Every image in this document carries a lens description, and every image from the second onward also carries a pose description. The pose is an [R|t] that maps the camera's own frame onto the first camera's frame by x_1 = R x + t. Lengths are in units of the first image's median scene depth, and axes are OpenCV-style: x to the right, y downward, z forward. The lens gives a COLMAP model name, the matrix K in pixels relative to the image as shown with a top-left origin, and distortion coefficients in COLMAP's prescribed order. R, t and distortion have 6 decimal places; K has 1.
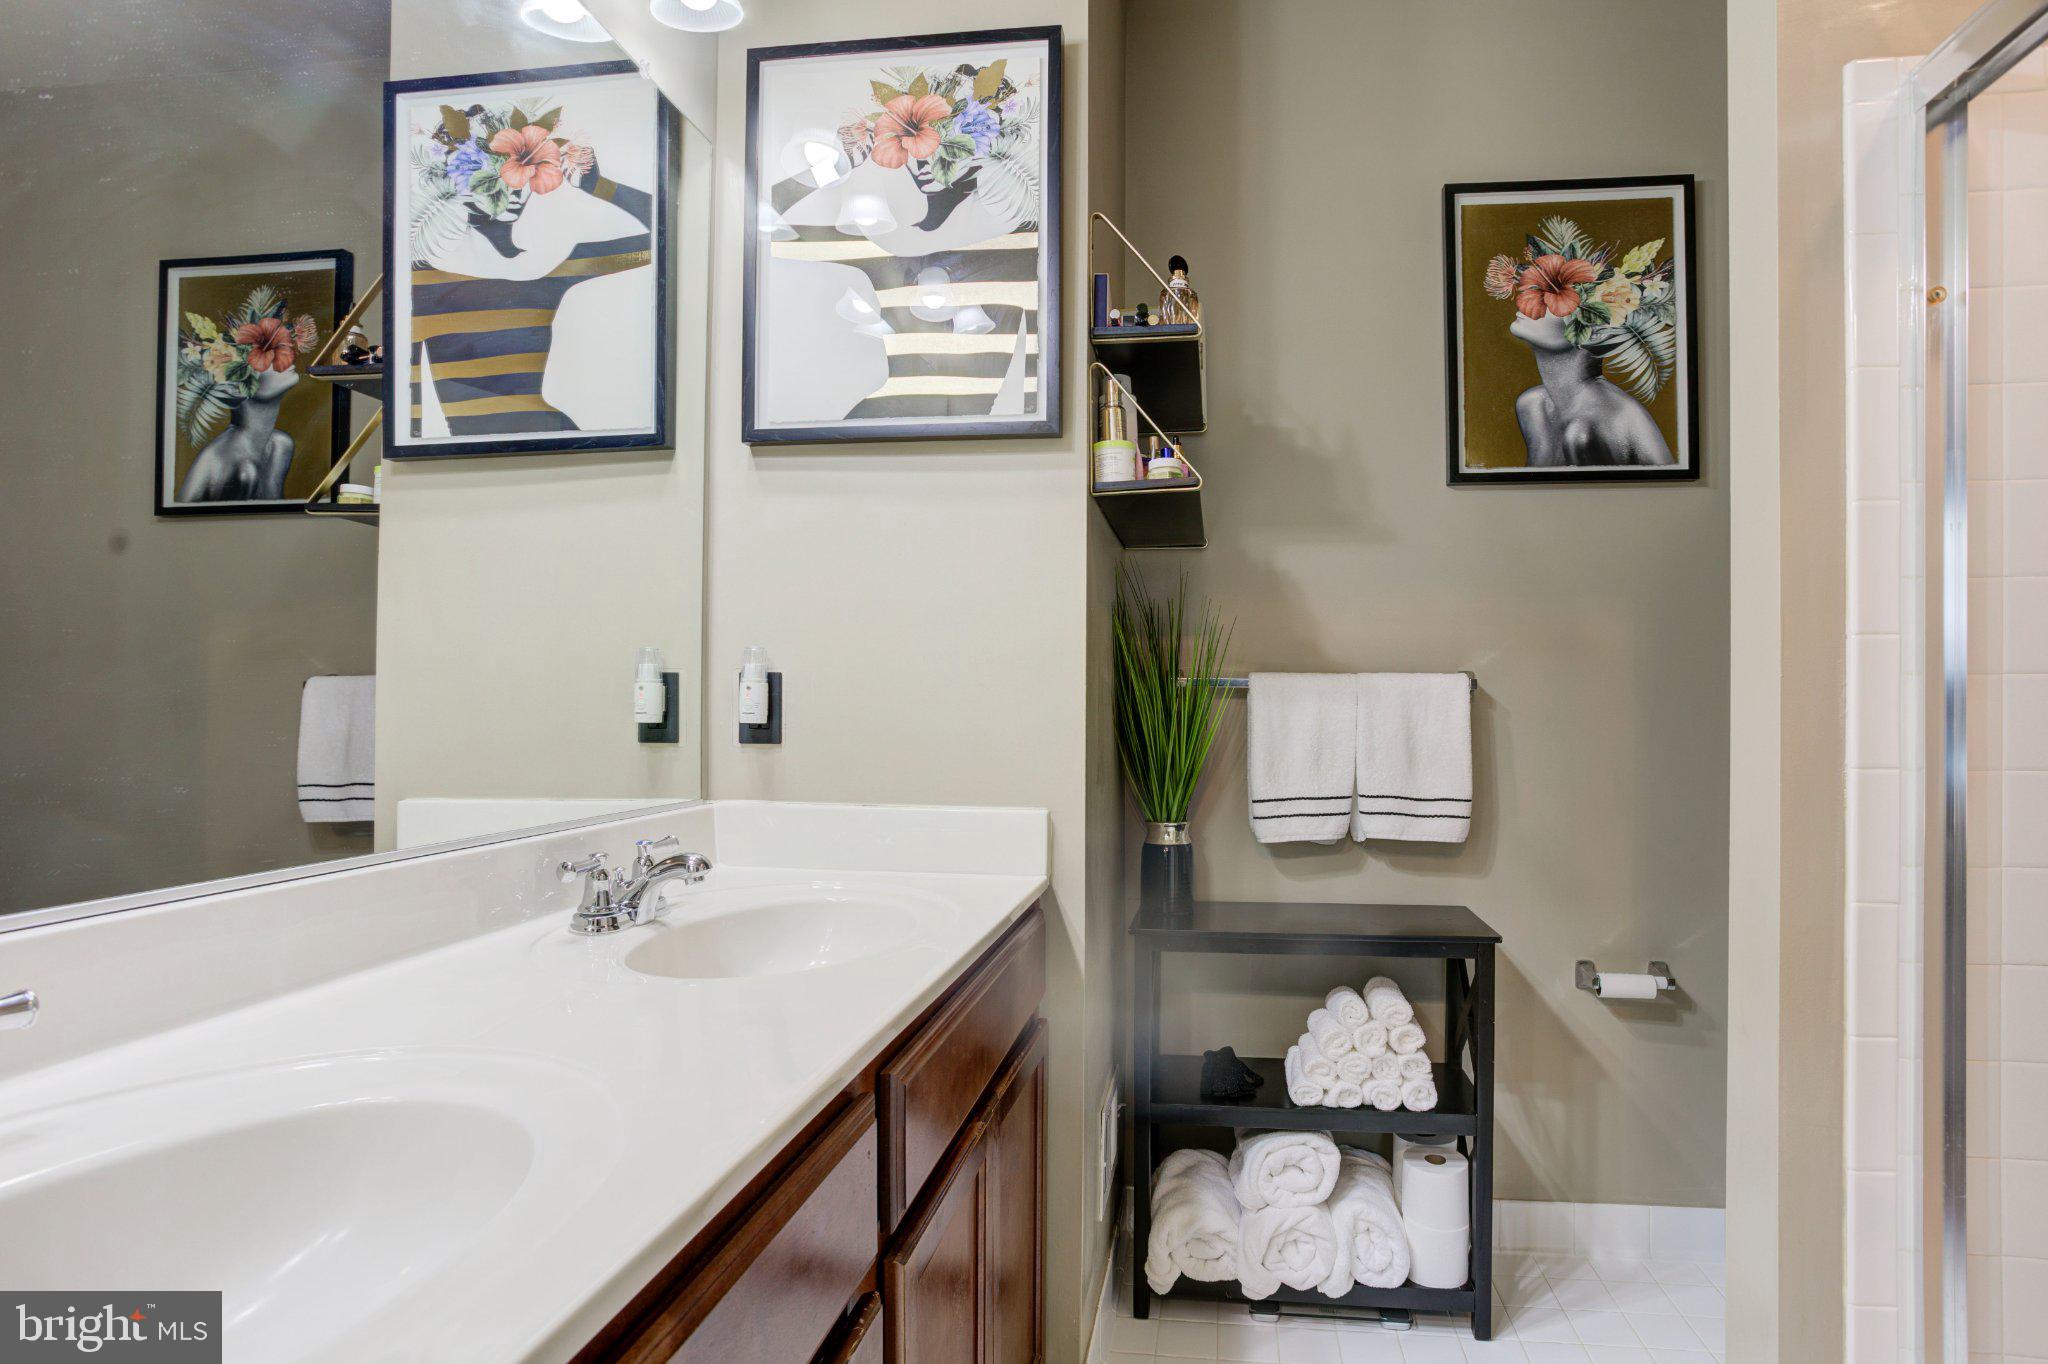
lens RADIAL K [[1028.2, 0, 1027.4], [0, 1028.2, 674.7], [0, 0, 1]] dist [-0.064272, 0.038994]
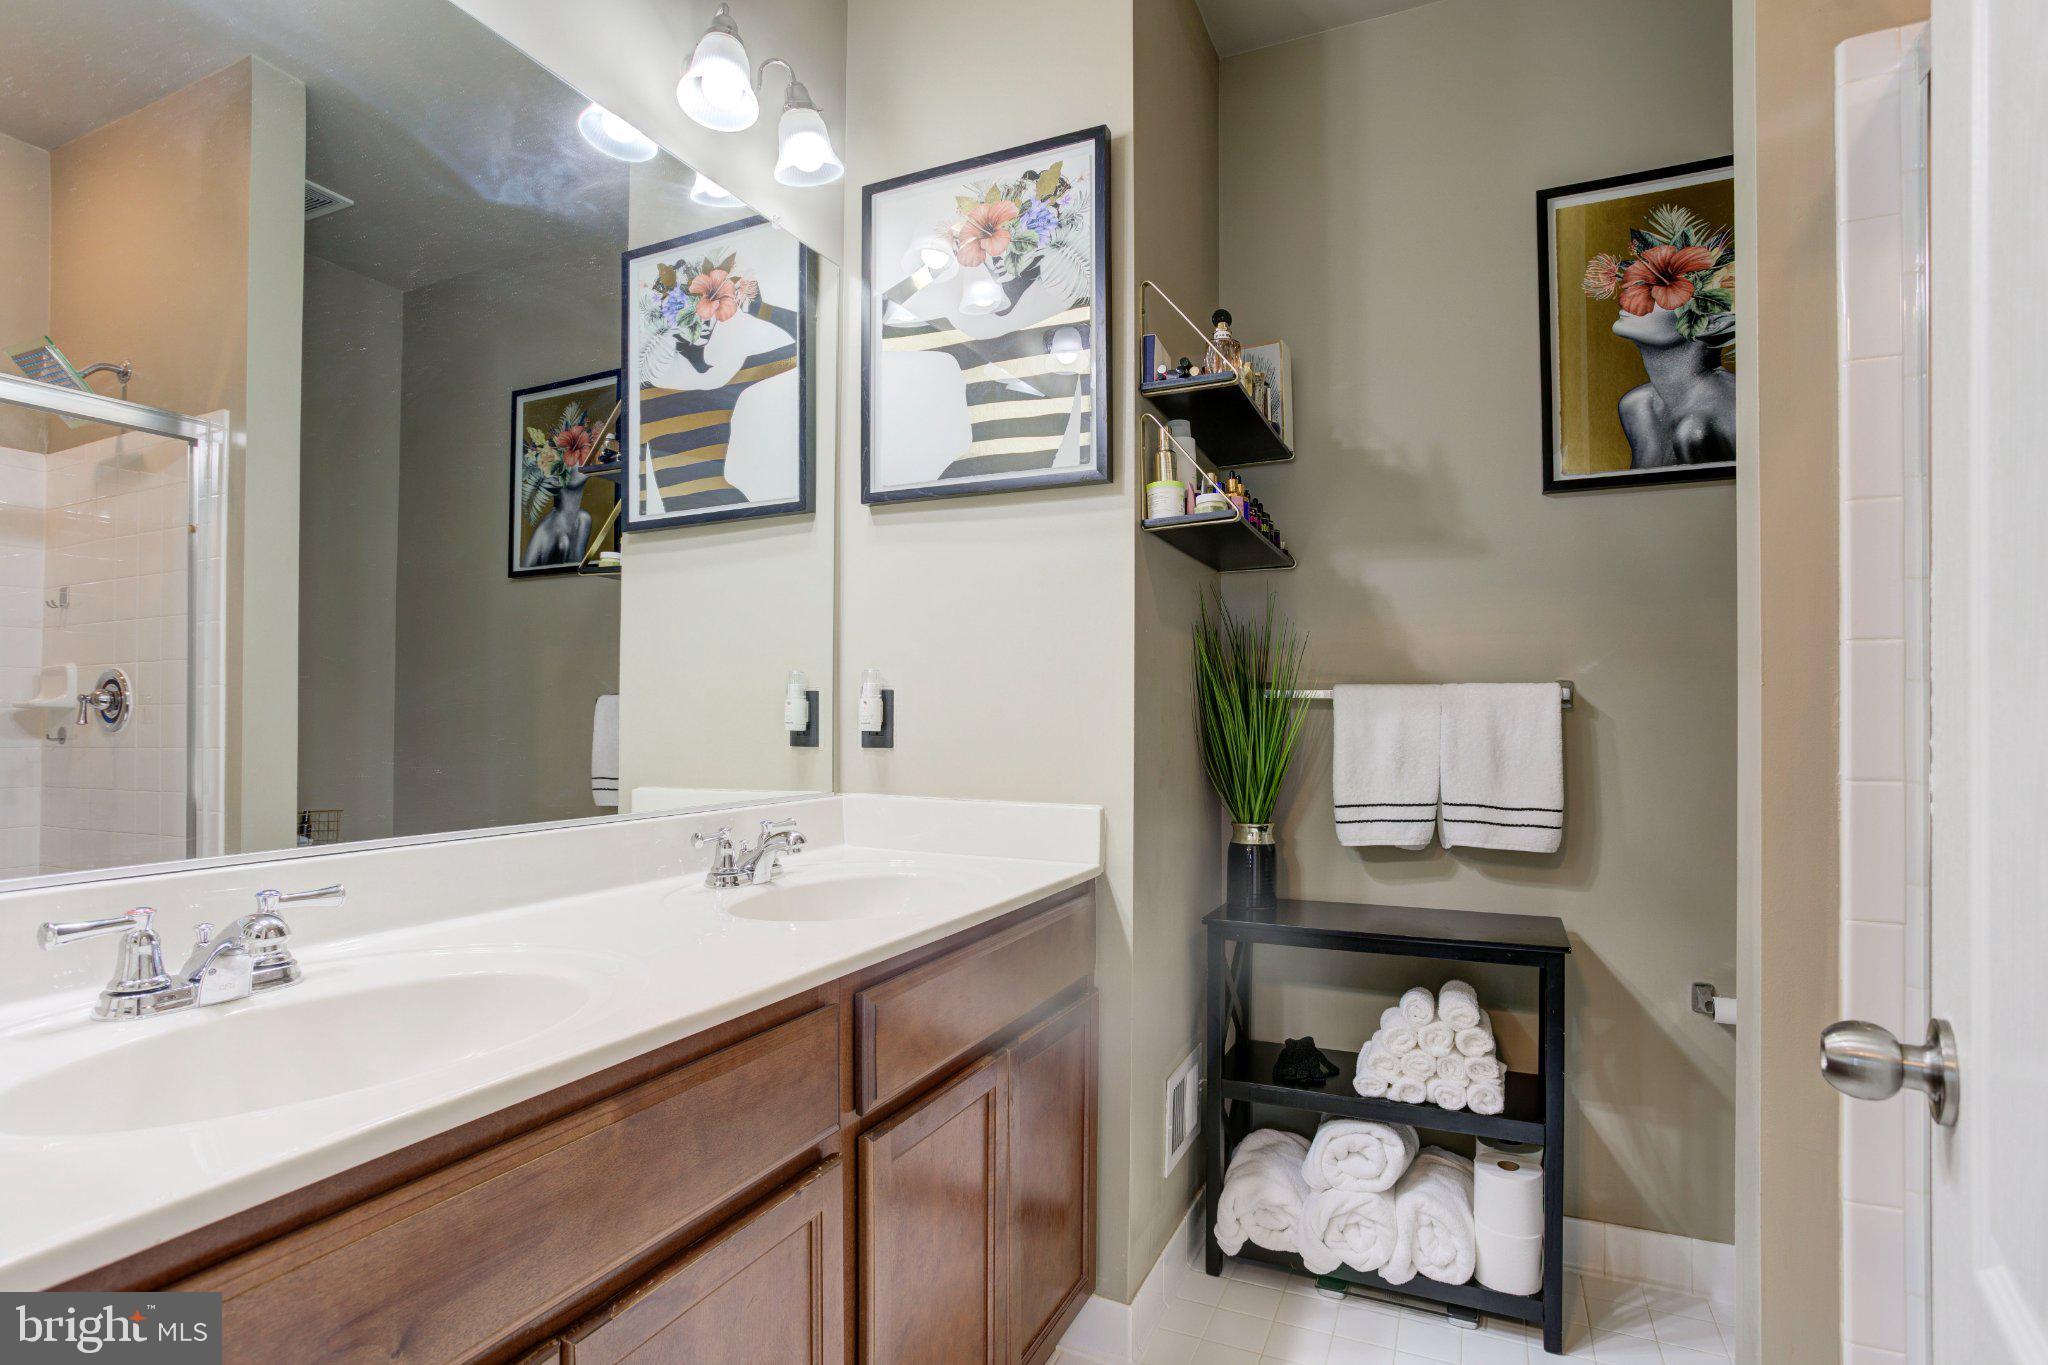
lens RADIAL K [[1028.2, 0, 1027.4], [0, 1028.2, 675.2], [0, 0, 1]] dist [-0.064272, 0.038994]
pose [[0.950544, -0.014152, -0.310268, 0.273980], [0.011116, 0.999872, -0.011551, -0.003224], [0.310392, 0.007531, 0.950579, -0.111294]]
